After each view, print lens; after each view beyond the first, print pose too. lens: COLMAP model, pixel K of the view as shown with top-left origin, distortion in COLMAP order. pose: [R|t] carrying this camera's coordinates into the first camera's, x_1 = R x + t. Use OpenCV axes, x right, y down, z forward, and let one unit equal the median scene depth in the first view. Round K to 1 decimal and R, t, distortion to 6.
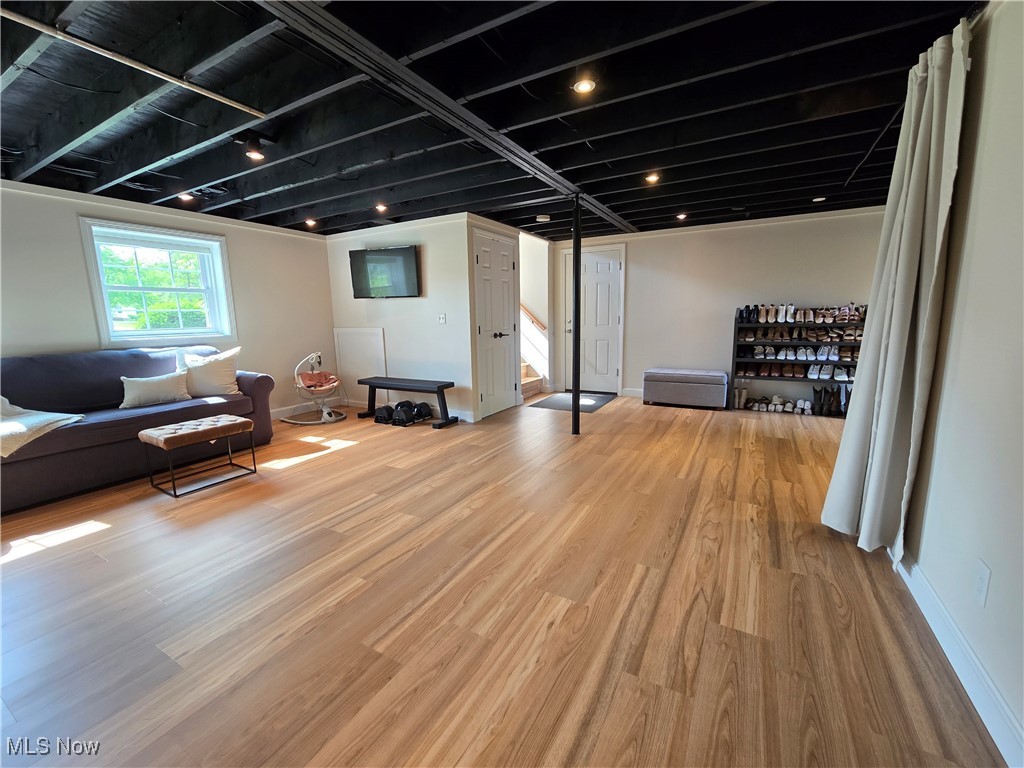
lens RADIAL K [[422.9, 0, 510.8], [0, 422.9, 383.2], [0, 0, 1]] dist [-0.003141, 0.000138]
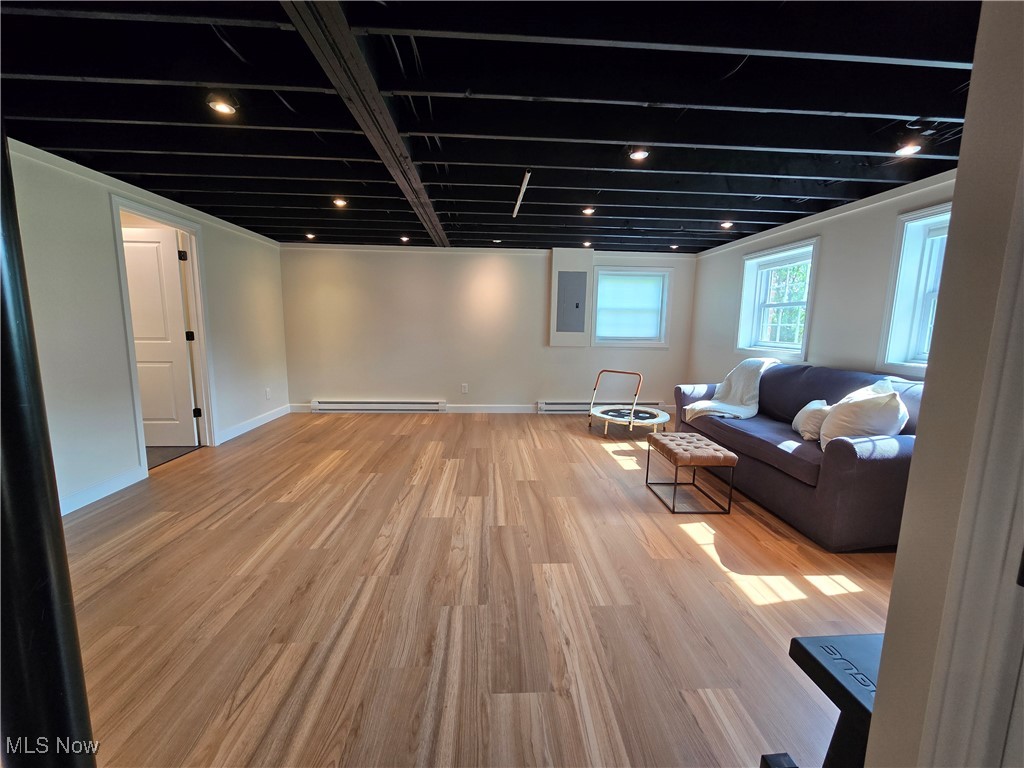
lens RADIAL K [[422.9, 0, 514.7], [0, 422.9, 383.7], [0, 0, 1]] dist [-0.003141, 0.000138]
pose [[-0.836418, 0.082717, -0.541815, 0.115428], [-0.086754, 0.956104, 0.279890, -0.254565], [0.541183, 0.281110, -0.792526, 1.413833]]
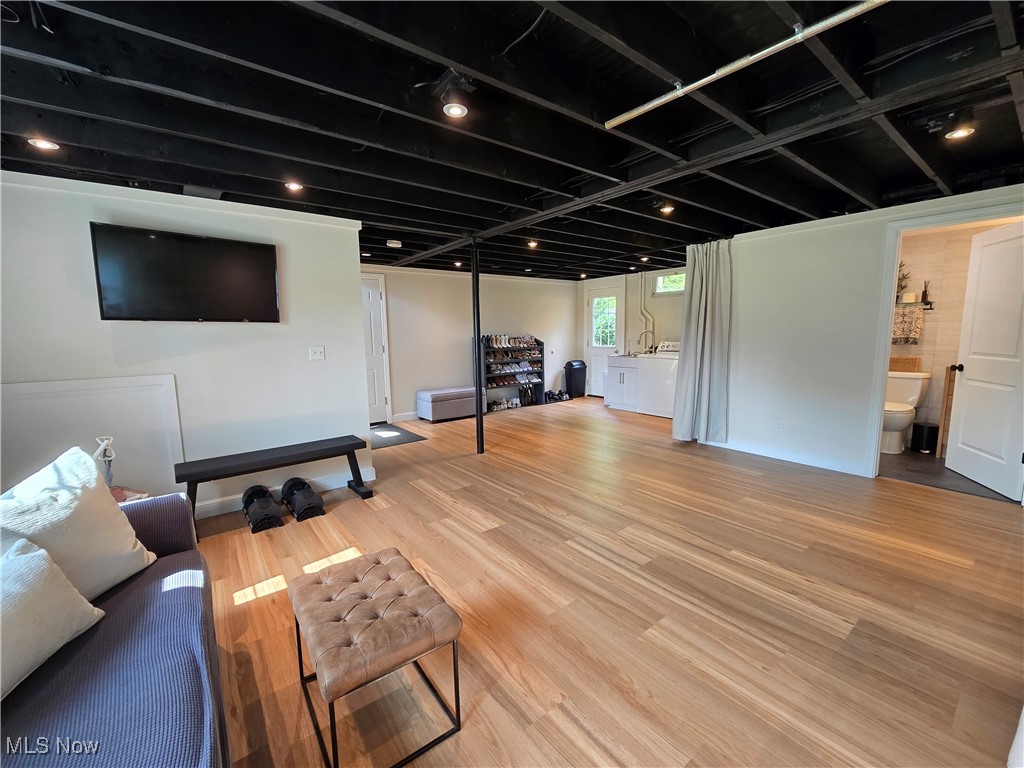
lens RADIAL K [[422.9, 0, 511.2], [0, 422.9, 384.7], [0, 0, 1]] dist [-0.003141, 0.000138]
pose [[0.384741, -0.105046, 0.917028, -1.004044], [0.154778, 0.986778, 0.048098, -0.119239], [-0.909955, 0.123430, 0.395912, 0.595613]]
